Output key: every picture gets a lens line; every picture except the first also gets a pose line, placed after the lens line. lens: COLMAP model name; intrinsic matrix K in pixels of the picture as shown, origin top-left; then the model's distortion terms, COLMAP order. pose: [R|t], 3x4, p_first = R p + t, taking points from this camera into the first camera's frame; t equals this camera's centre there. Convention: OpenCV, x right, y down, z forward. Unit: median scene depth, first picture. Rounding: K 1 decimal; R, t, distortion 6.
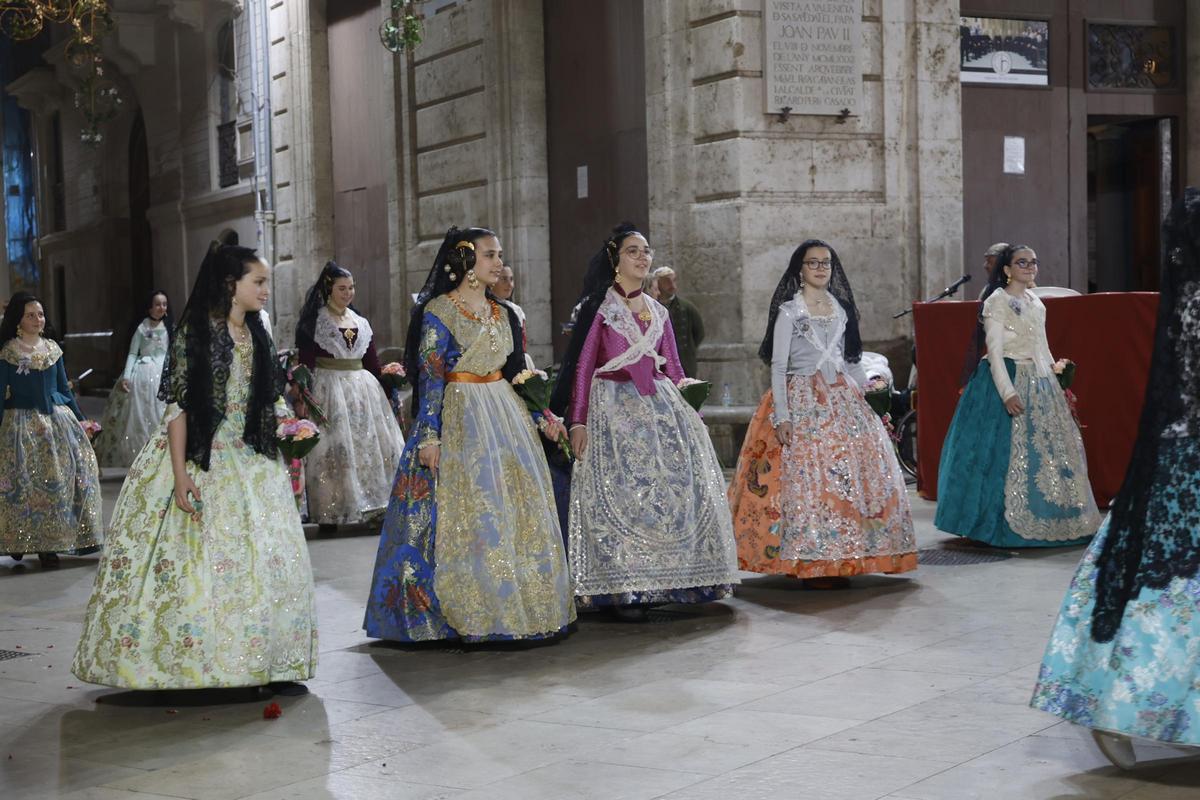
lens RADIAL K [[2088.1, 0, 600.0], [0, 2088.1, 400.0], [0, 0, 1]] dist [0.084720, 0.234274]
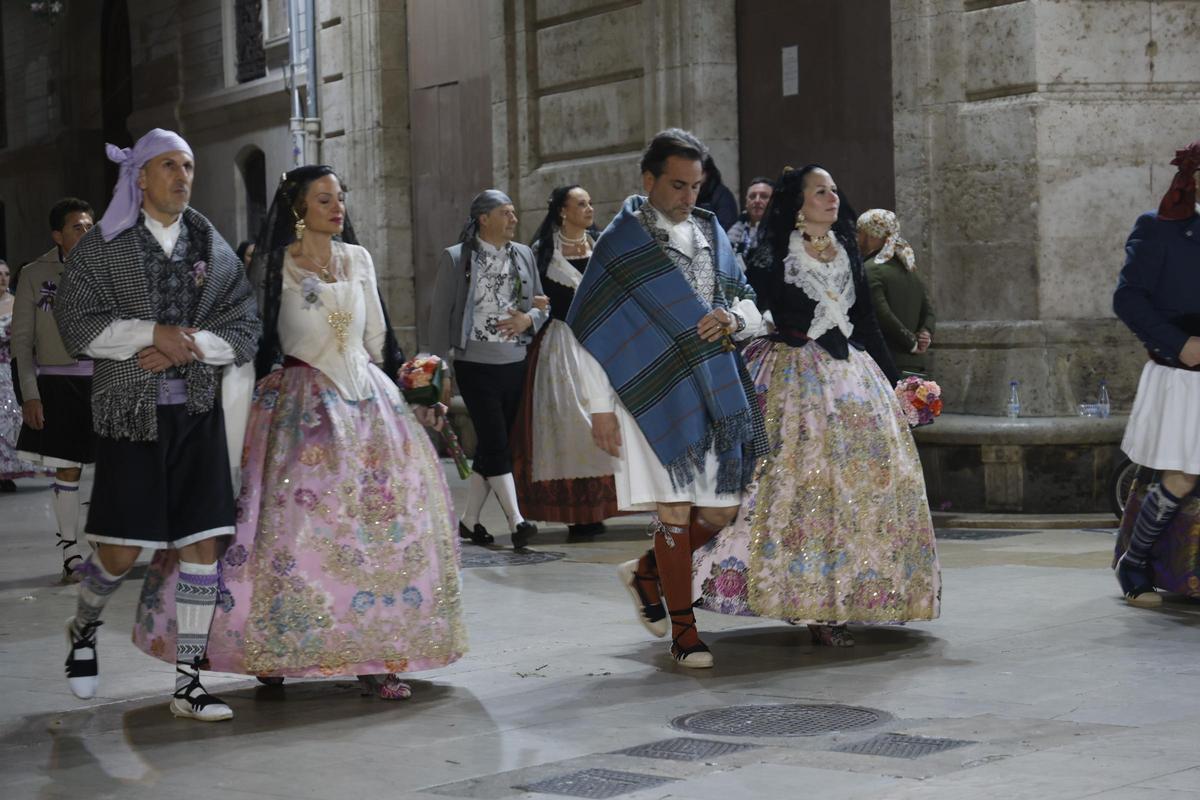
lens RADIAL K [[3193.1, 0, 615.6], [0, 3193.1, 398.9], [0, 0, 1]] dist [0.270700, -0.659362]
pose [[0.998049, 0.001997, -0.062407, -0.000135], [-0.002152, 0.999995, -0.002420, -0.000008], [0.062402, 0.002549, 0.998048, 0.004153]]
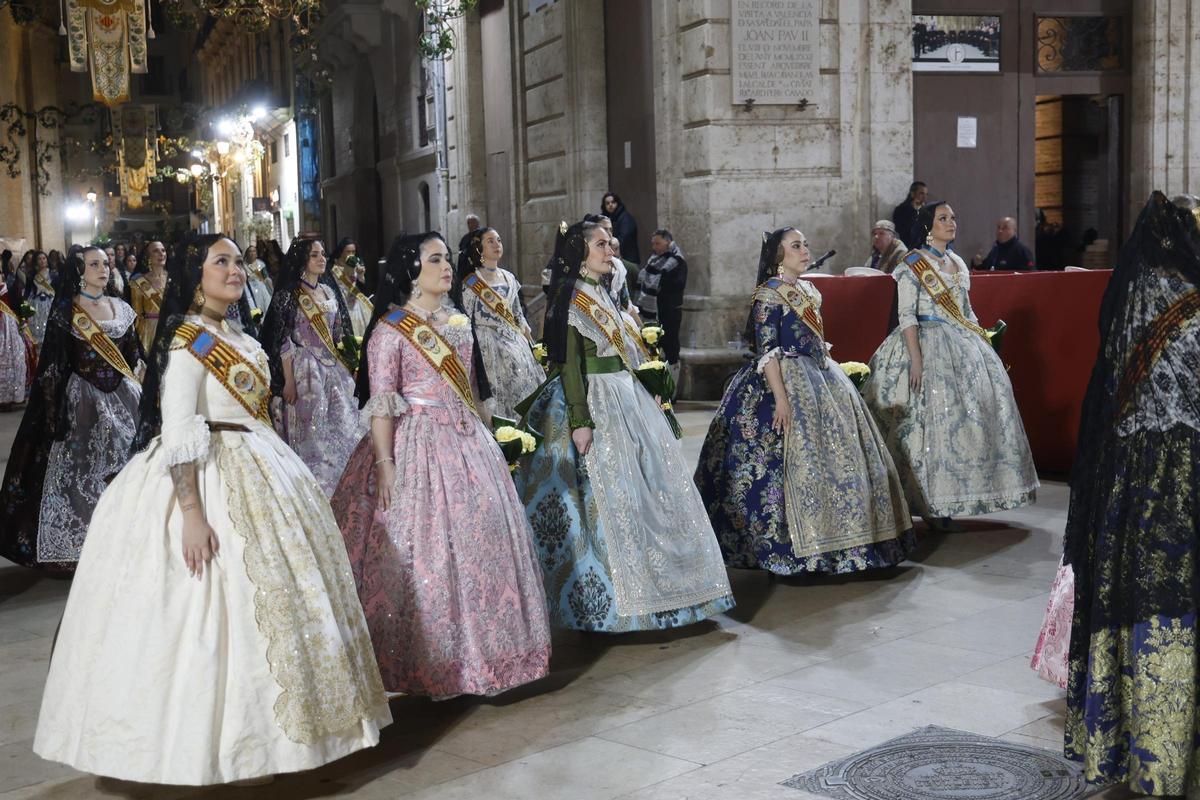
lens RADIAL K [[1729.1, 0, 600.0], [0, 1729.1, 400.0], [0, 0, 1]] dist [0.100852, 0.017848]
pose [[0.985852, 0.014141, -0.167020, 0.133204], [-0.003651, 0.998010, 0.062948, -0.022888], [0.167578, -0.061448, 0.983942, -0.004982]]
